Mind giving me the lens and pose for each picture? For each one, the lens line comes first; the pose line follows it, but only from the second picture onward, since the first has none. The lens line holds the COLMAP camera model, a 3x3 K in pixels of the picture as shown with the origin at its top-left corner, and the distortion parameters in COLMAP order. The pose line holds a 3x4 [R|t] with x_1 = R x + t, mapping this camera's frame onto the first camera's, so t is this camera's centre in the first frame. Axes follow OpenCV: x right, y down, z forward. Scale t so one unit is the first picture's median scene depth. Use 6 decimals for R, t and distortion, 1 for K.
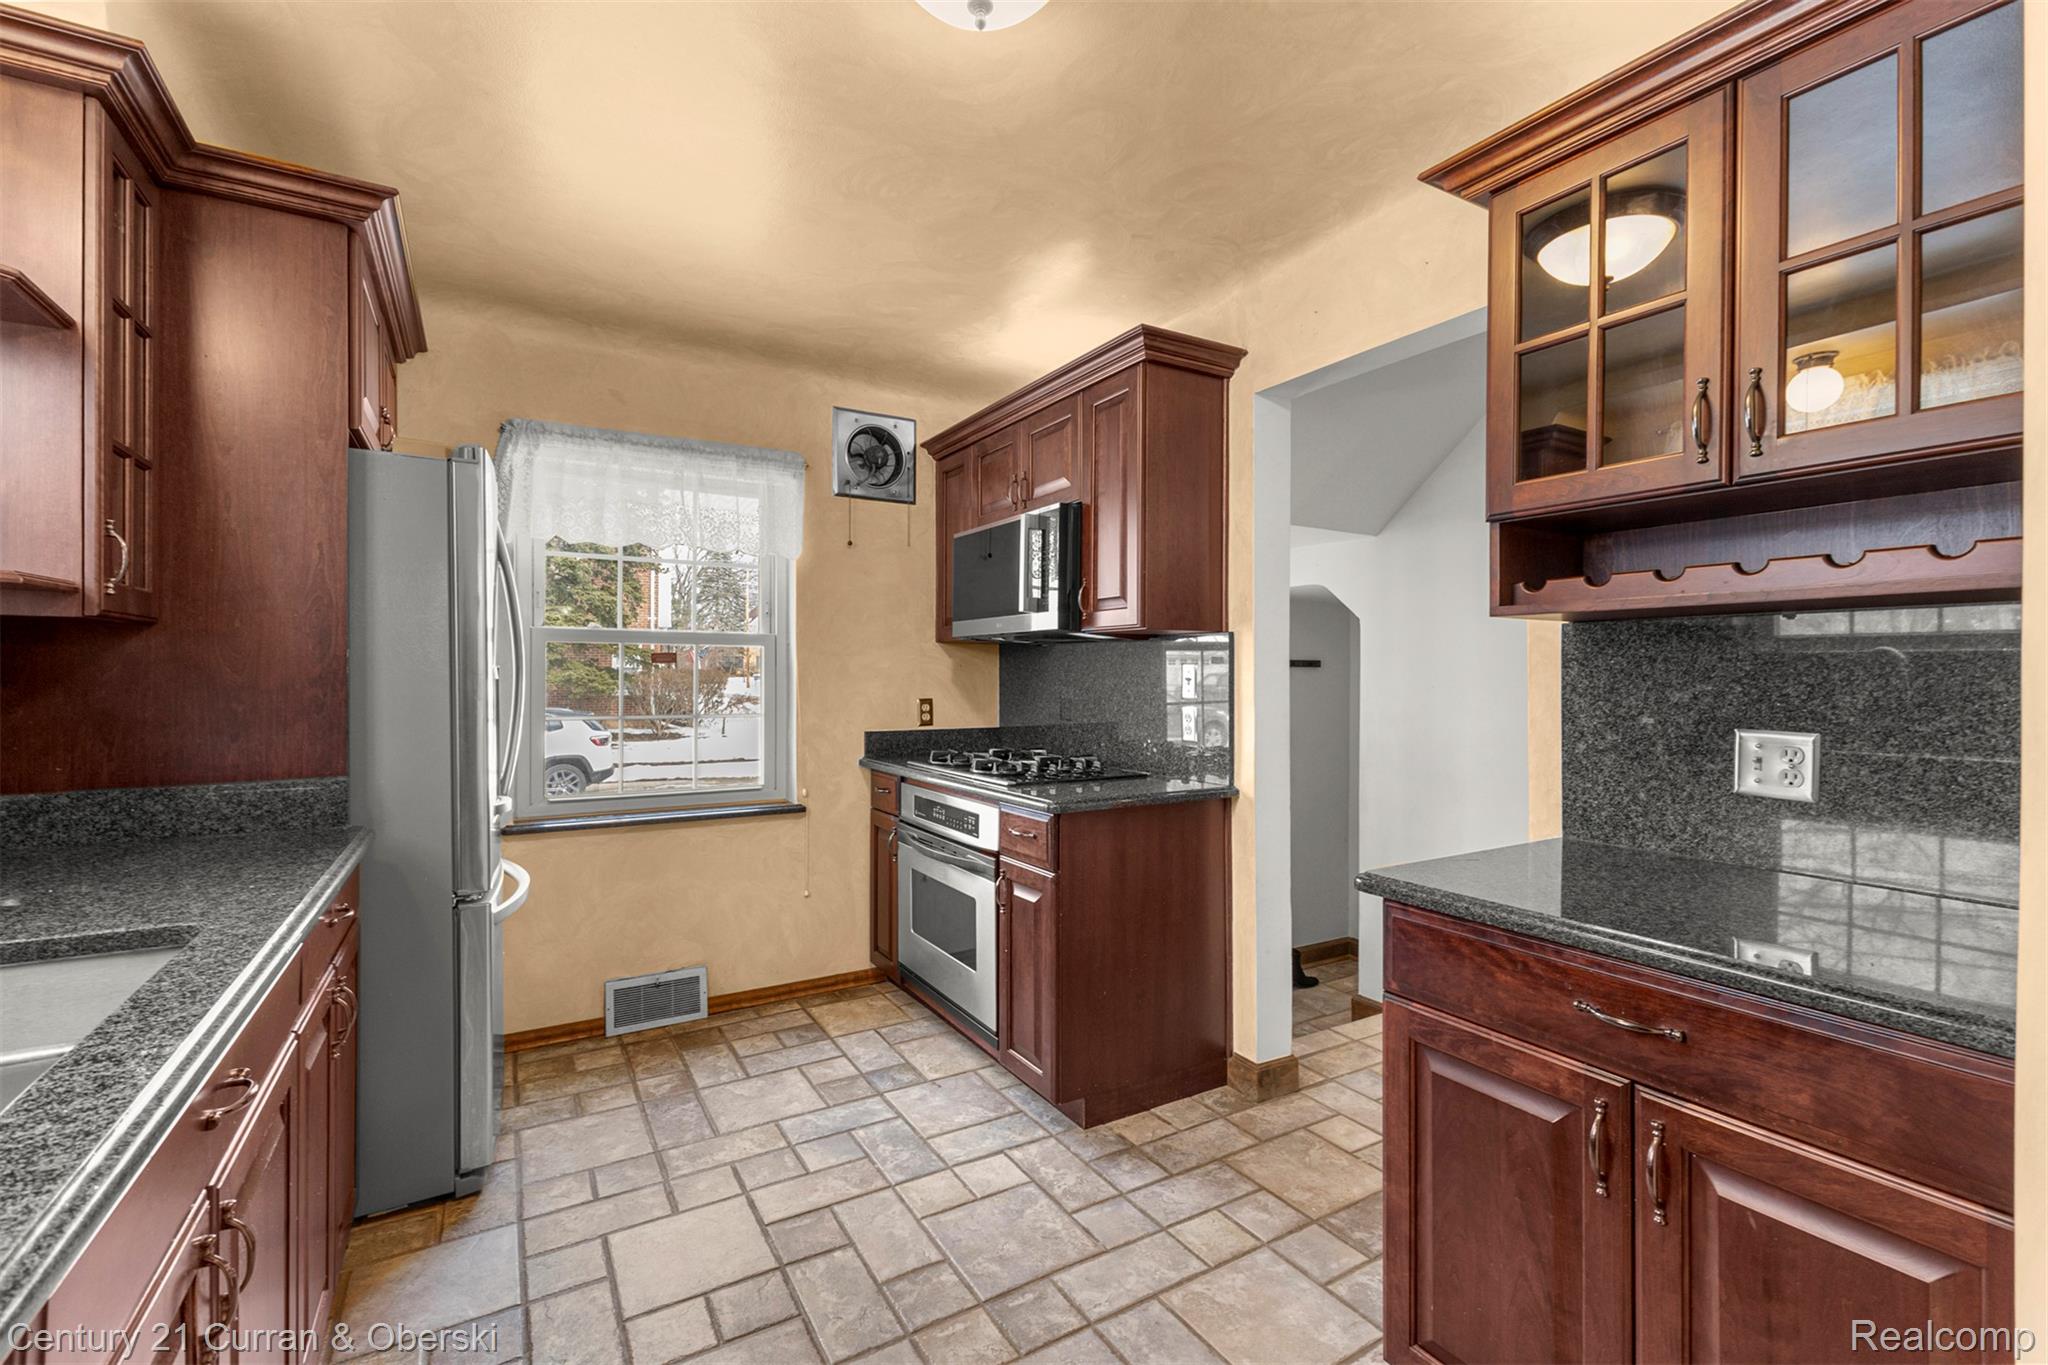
lens RADIAL K [[884.6, 0, 1023.8], [0, 884.6, 674.8], [0, 0, 1]] dist [0.005800, 0.000603]
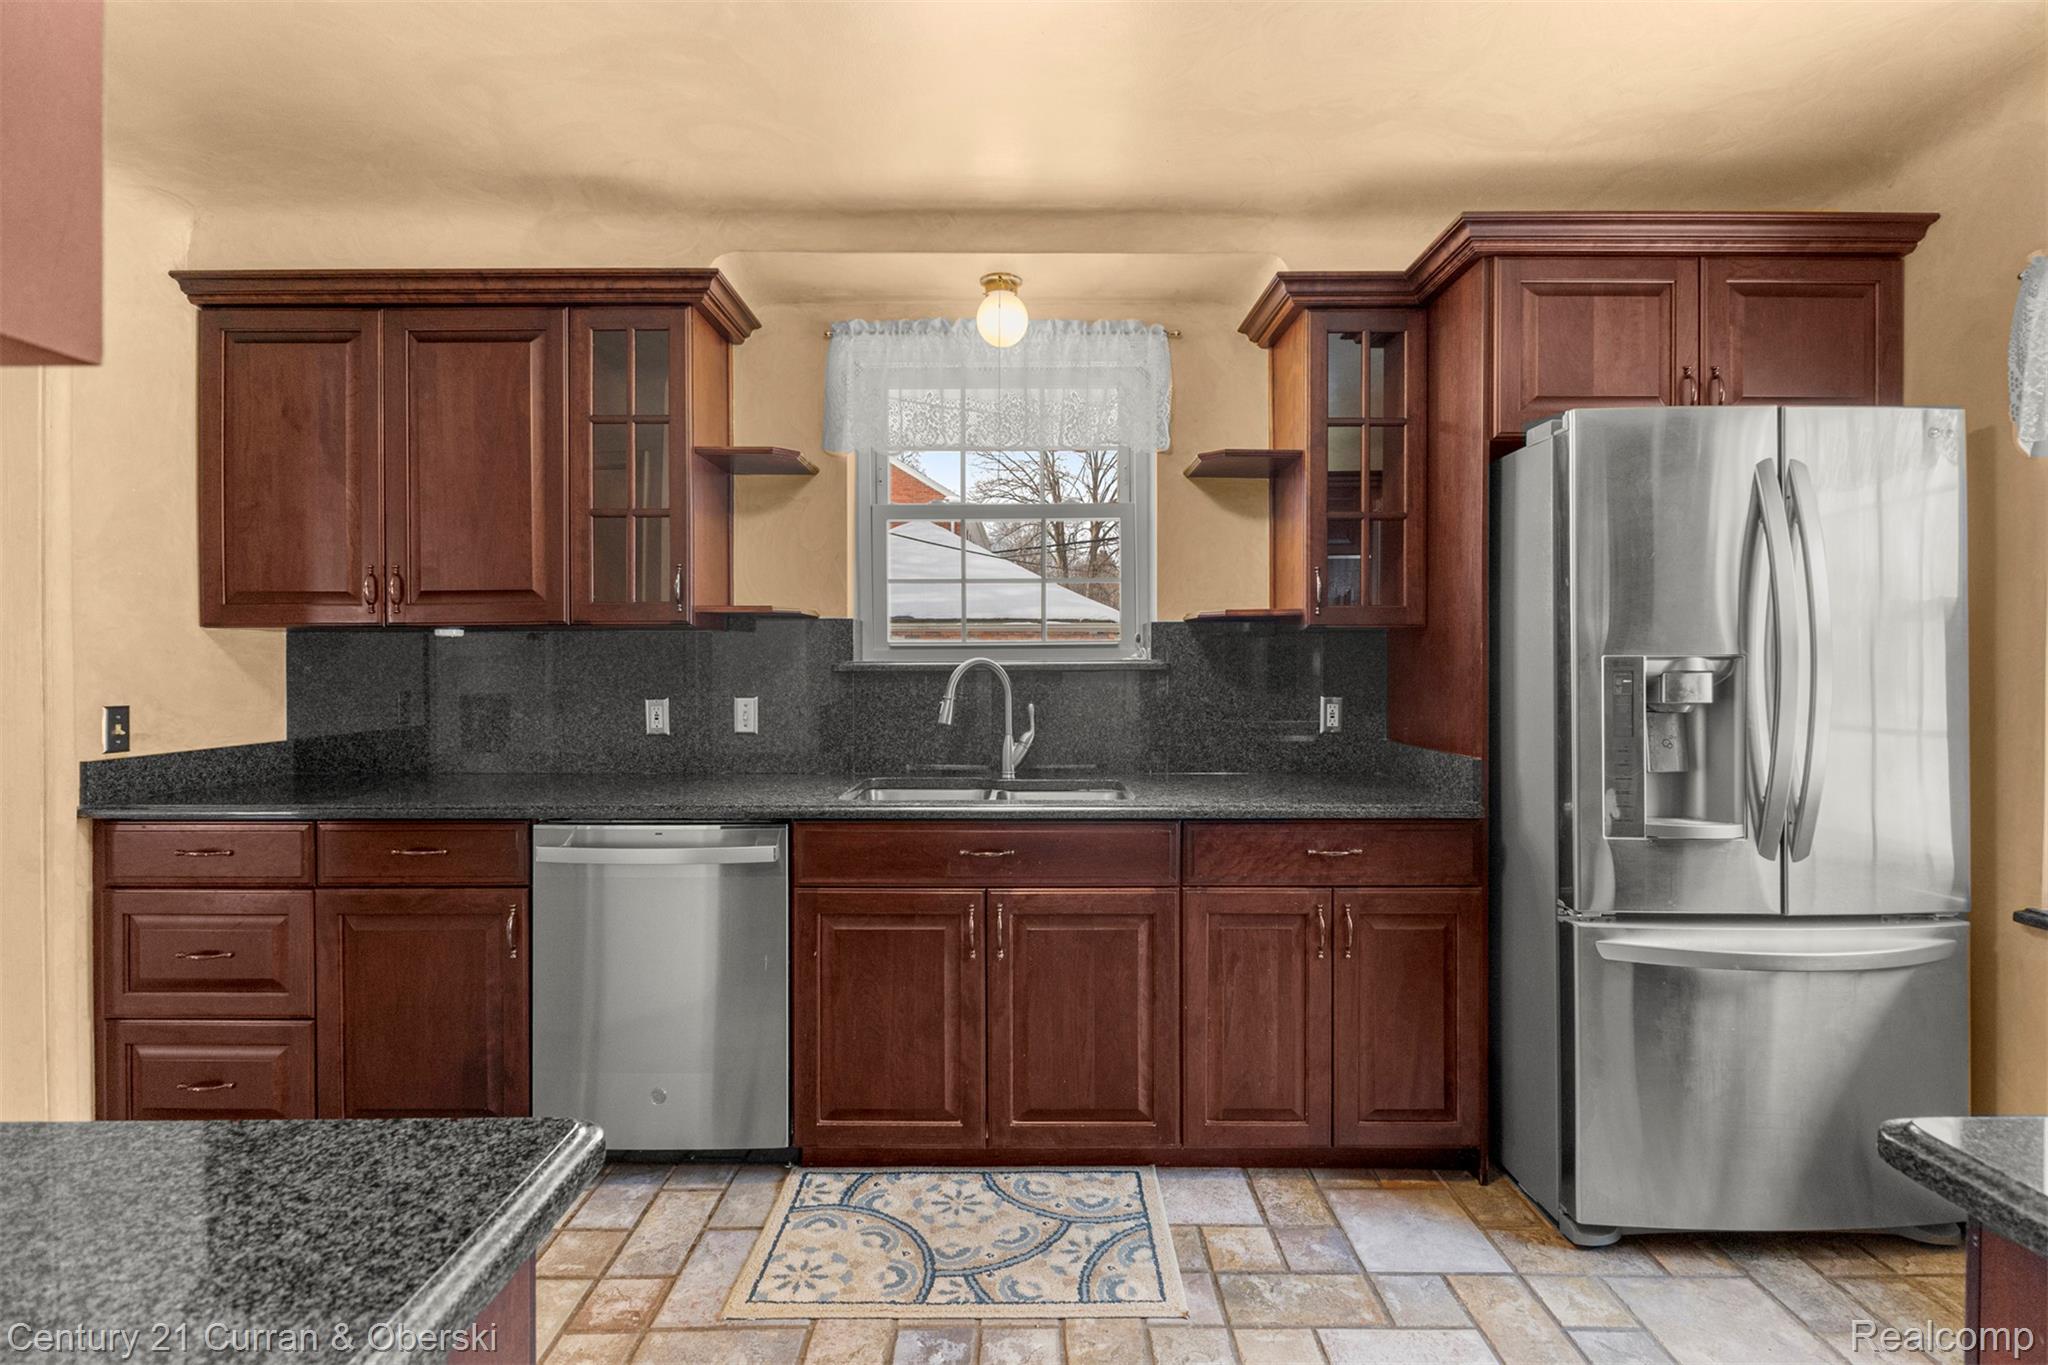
lens RADIAL K [[932.9, 0, 1030.2], [0, 932.9, 672.5], [0, 0, 1]] dist [-0.000462, 0.000052]
pose [[-0.515212, 0.005636, -0.857044, 0.378331], [-0.002288, 0.999966, 0.007952, 0.000109], [0.857060, 0.006058, -0.515182, 0.814370]]
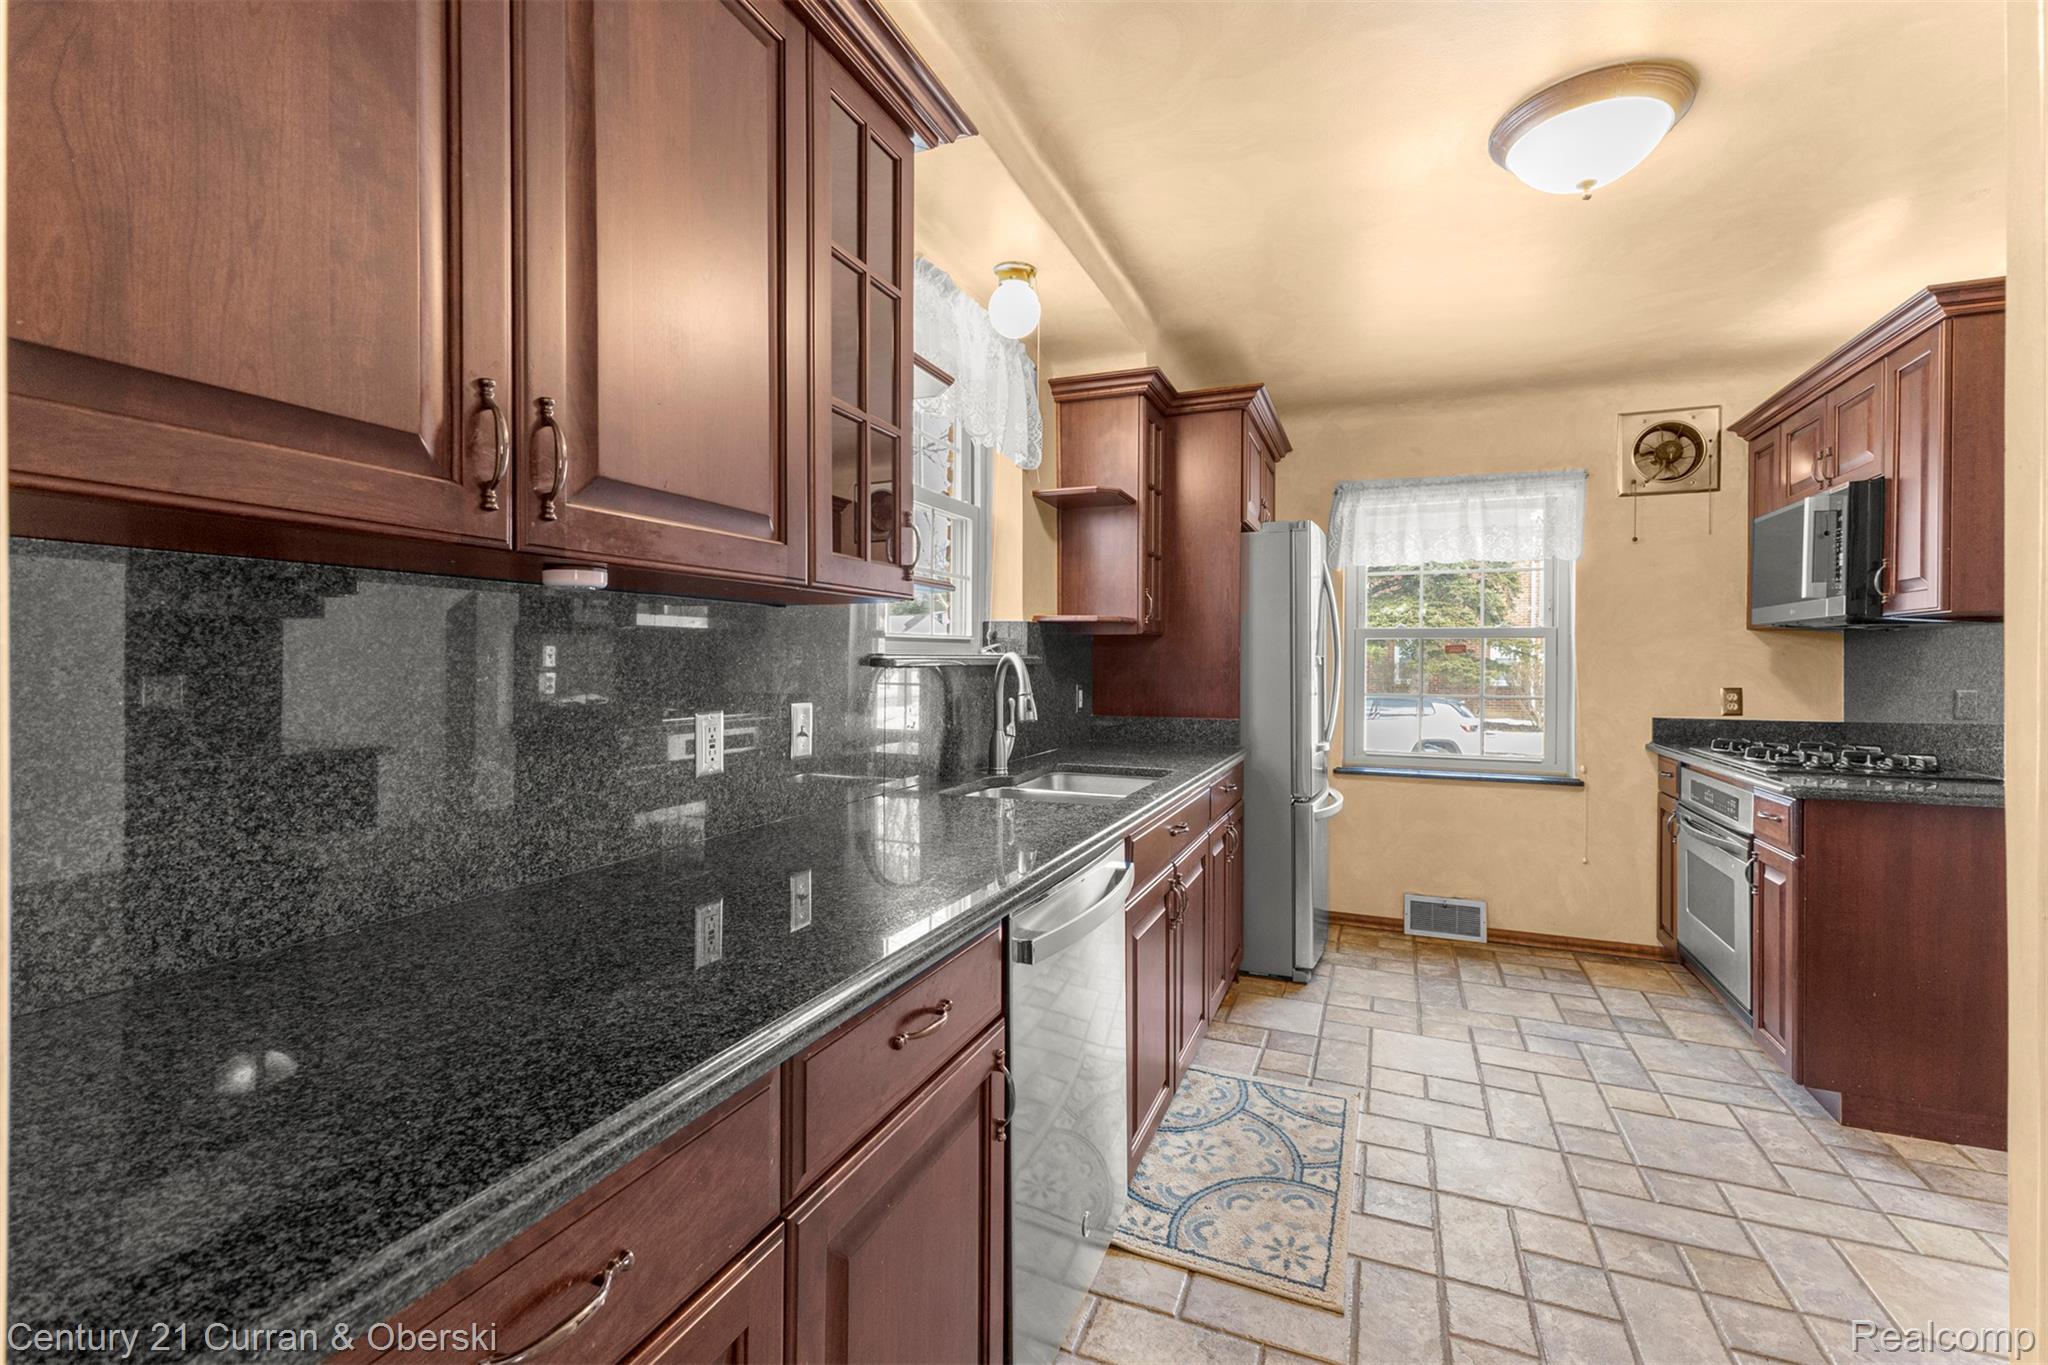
lens RADIAL K [[878.4, 0, 1023.5], [0, 878.4, 667.0], [0, 0, 1]] dist [0.006586, -0.000434]
pose [[0.593896, 0.004285, -0.804531, 0.292069], [-0.003667, 0.999990, 0.002619, 0.005714], [0.804534, 0.001395, 0.593905, -0.288474]]
